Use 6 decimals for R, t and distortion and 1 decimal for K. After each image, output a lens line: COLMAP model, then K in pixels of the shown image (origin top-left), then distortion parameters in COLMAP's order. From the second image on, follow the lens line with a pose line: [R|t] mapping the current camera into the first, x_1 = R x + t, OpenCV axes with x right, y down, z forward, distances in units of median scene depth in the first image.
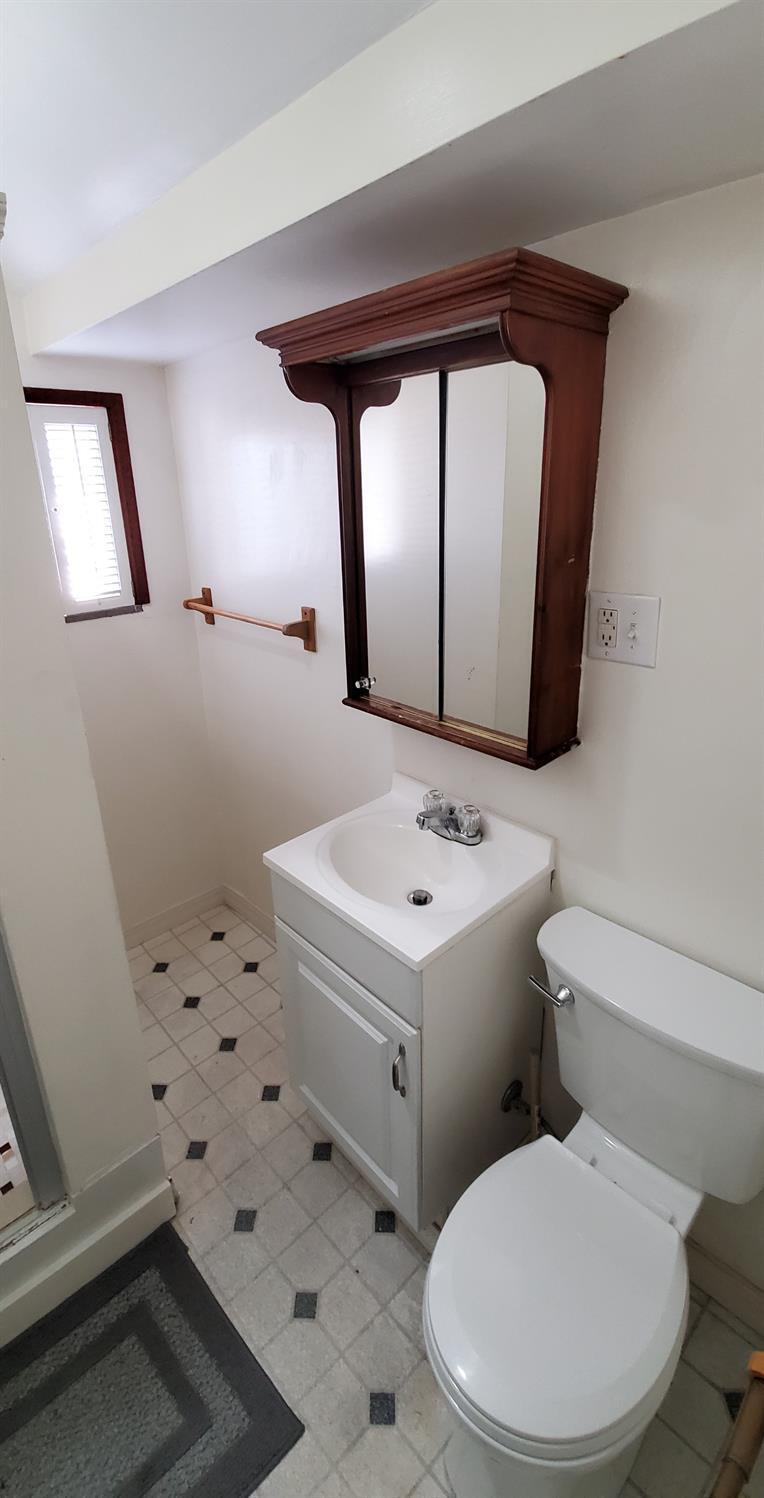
lens RADIAL K [[684.2, 0, 384.7], [0, 684.2, 742.9], [0, 0, 1]] dist [0.026241, -0.030192]
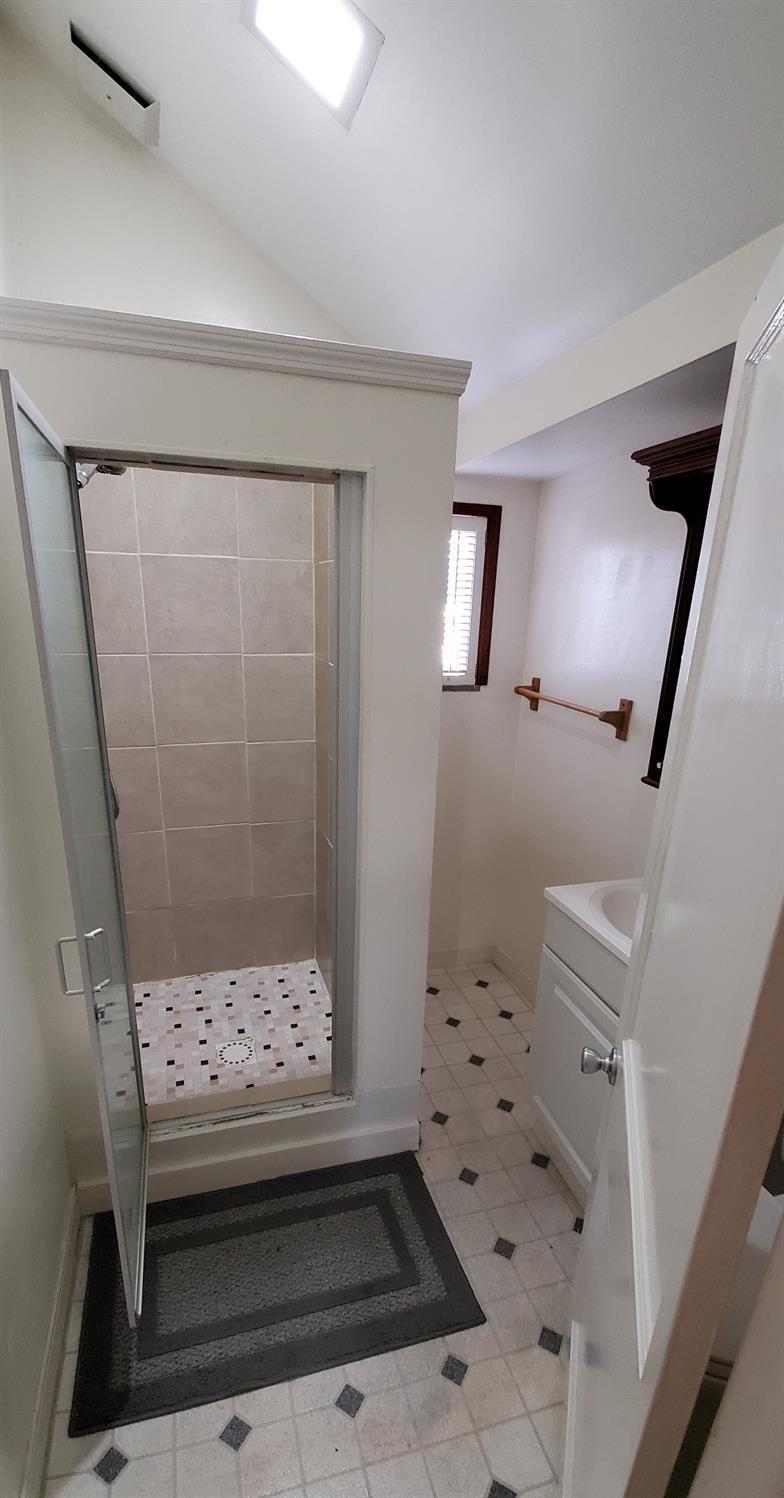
lens RADIAL K [[680.2, 0, 393.2], [0, 680.2, 846.0], [0, 0, 1]] dist [-0.000449, -0.000224]
pose [[0.899584, 0.197541, -0.389521, 0.026316], [-0.201617, 0.978978, 0.030851, 0.090208], [0.387427, 0.050781, 0.920501, -0.161358]]
